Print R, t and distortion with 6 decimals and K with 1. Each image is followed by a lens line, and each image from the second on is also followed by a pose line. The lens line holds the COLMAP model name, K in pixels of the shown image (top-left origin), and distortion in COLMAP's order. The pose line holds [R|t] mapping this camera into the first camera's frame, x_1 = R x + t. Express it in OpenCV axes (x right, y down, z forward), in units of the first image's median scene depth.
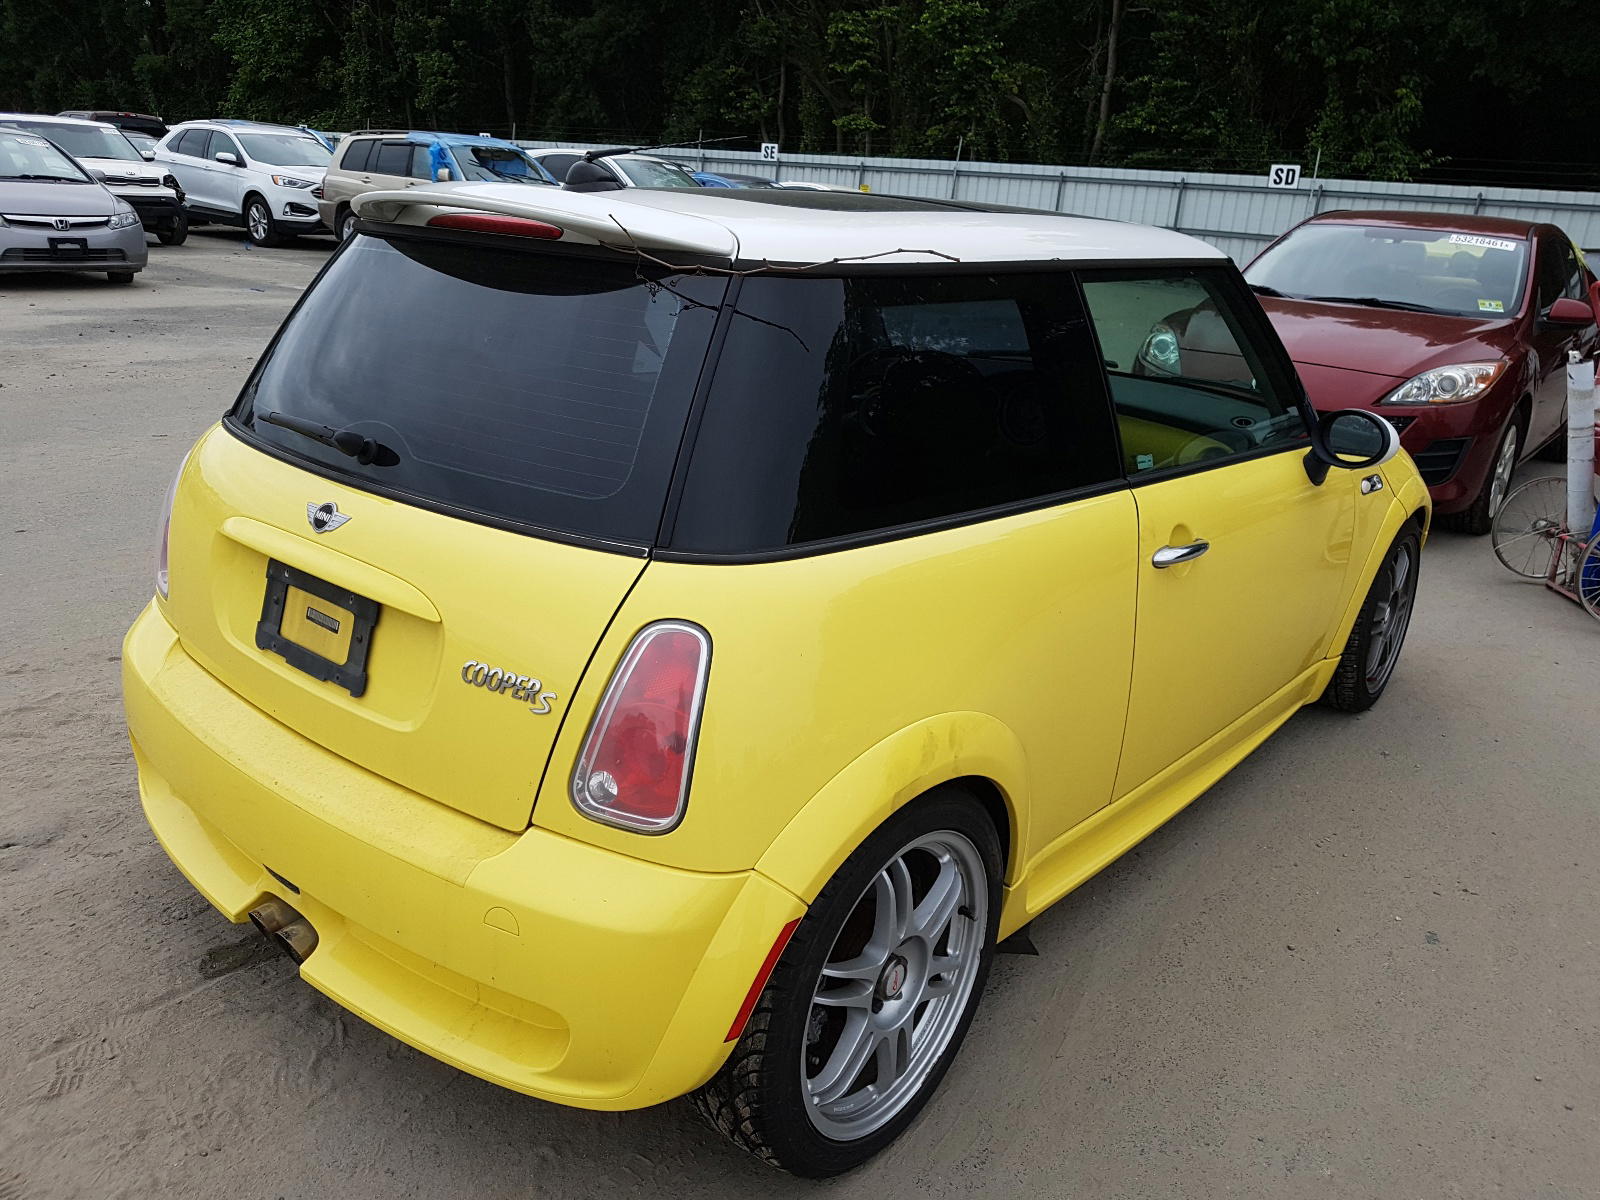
lens RADIAL K [[1209.0, 0, 798.9], [0, 1209.0, 599.8], [0, 0, 1]] dist [0.000255, -0.000565]
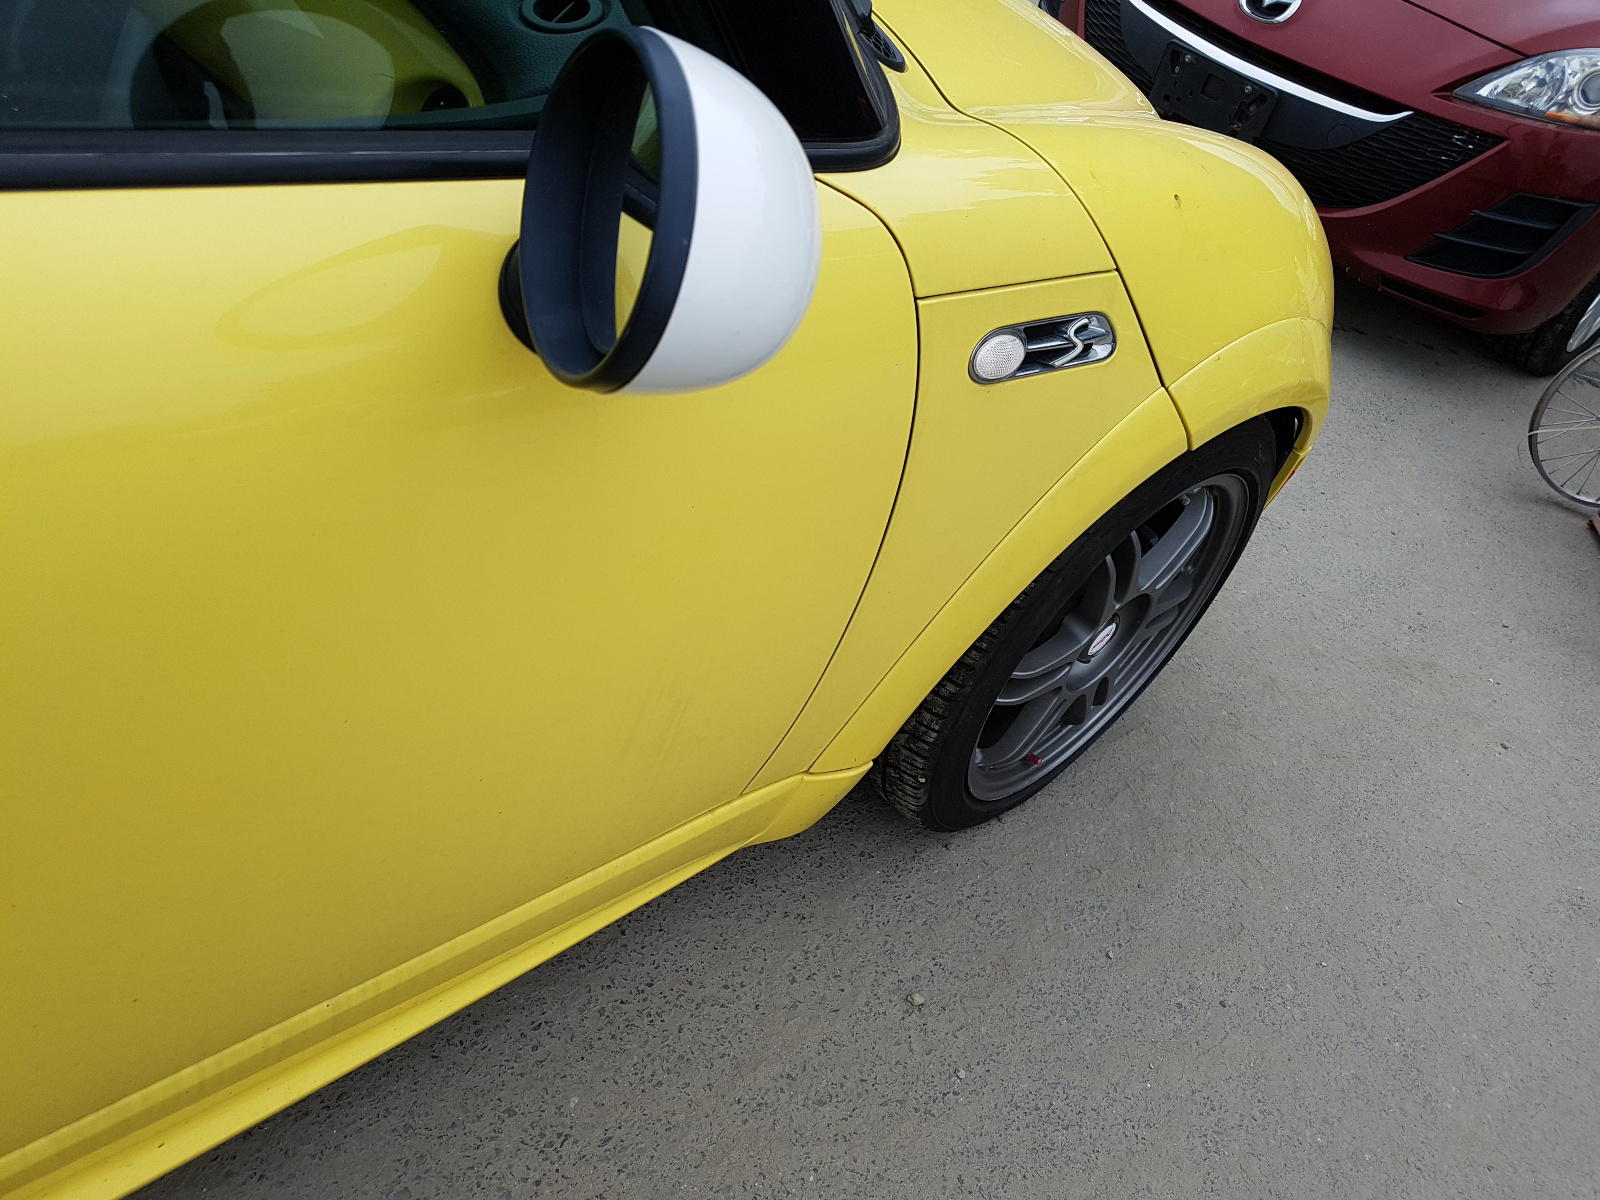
lens RADIAL K [[1209.0, 0, 800.8], [0, 1209.0, 601.7], [0, 0, 1]] dist [0.000255, -0.000565]
pose [[0.969574, 0.244784, 0.002708, 0.259781], [-0.230613, 0.909620, 0.345555, -0.078663], [0.082123, -0.335666, 0.938395, 0.414152]]
